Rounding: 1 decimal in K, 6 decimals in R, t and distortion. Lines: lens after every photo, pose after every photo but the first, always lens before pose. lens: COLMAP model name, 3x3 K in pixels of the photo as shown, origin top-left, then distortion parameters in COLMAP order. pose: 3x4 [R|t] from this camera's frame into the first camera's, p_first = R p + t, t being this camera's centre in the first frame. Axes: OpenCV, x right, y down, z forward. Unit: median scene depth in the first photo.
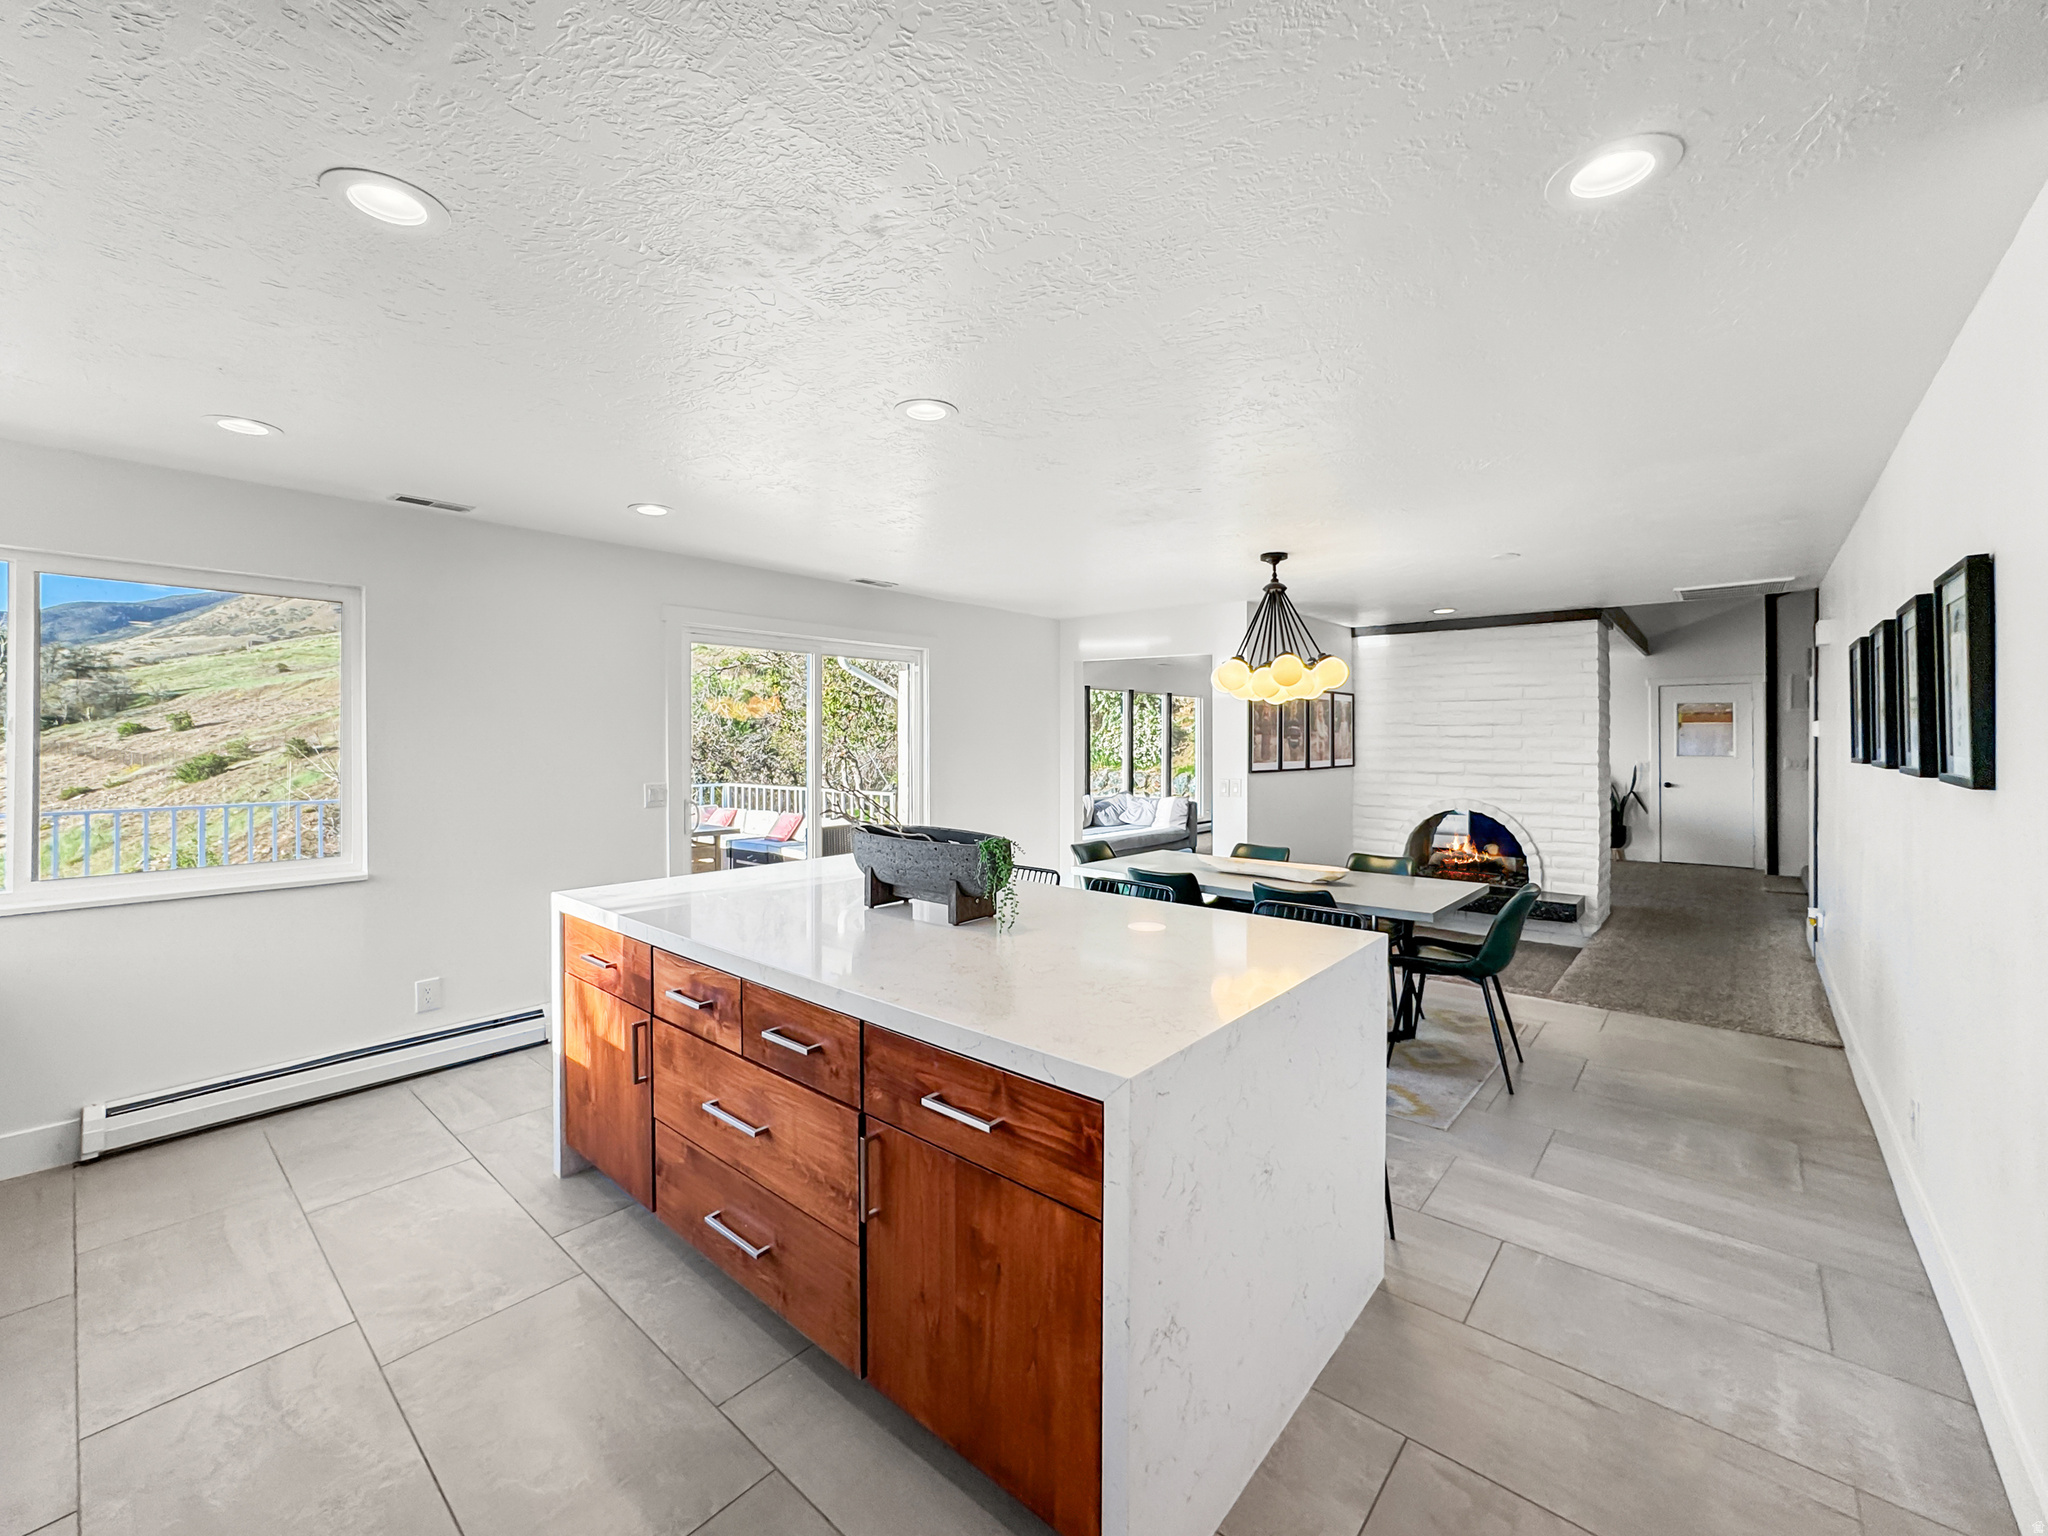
lens RADIAL K [[835.5, 0, 1030.9], [0, 835.5, 696.2], [0, 0, 1]] dist [-0.025886, 0.015272]
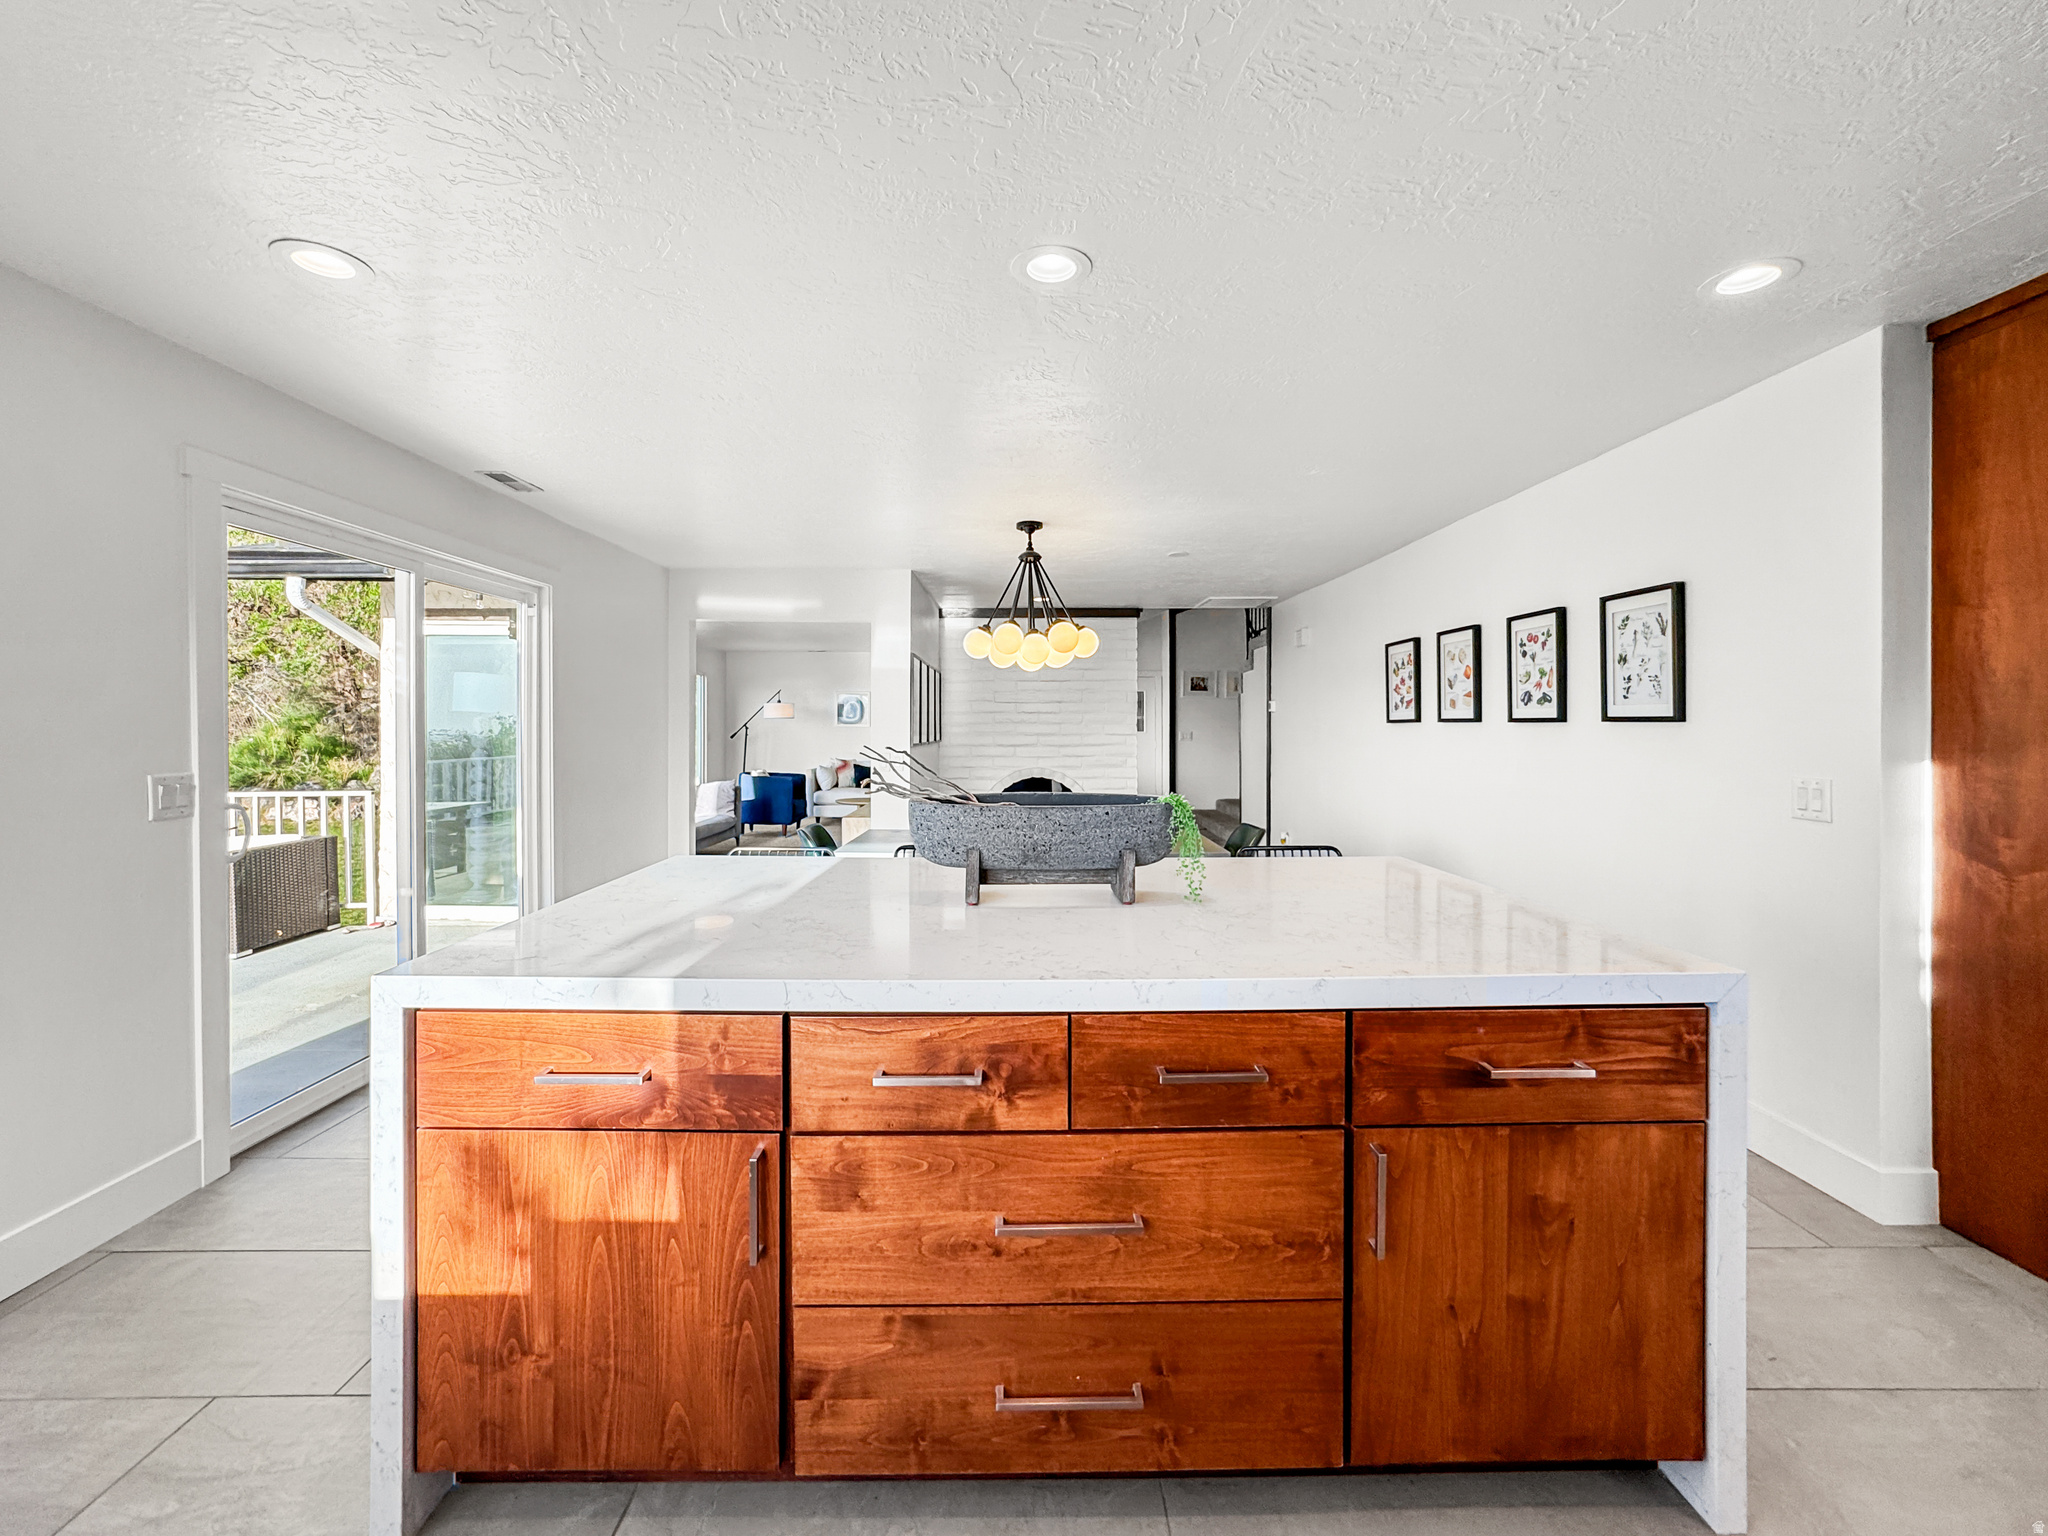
lens RADIAL K [[835.5, 0, 1030.9], [0, 835.5, 696.2], [0, 0, 1]] dist [-0.025886, 0.015272]
pose [[0.750501, 0.019872, 0.660571, -0.824235], [-0.028309, 0.999597, 0.002091, 0.083986], [-0.660263, -0.020270, 0.750761, 0.528402]]
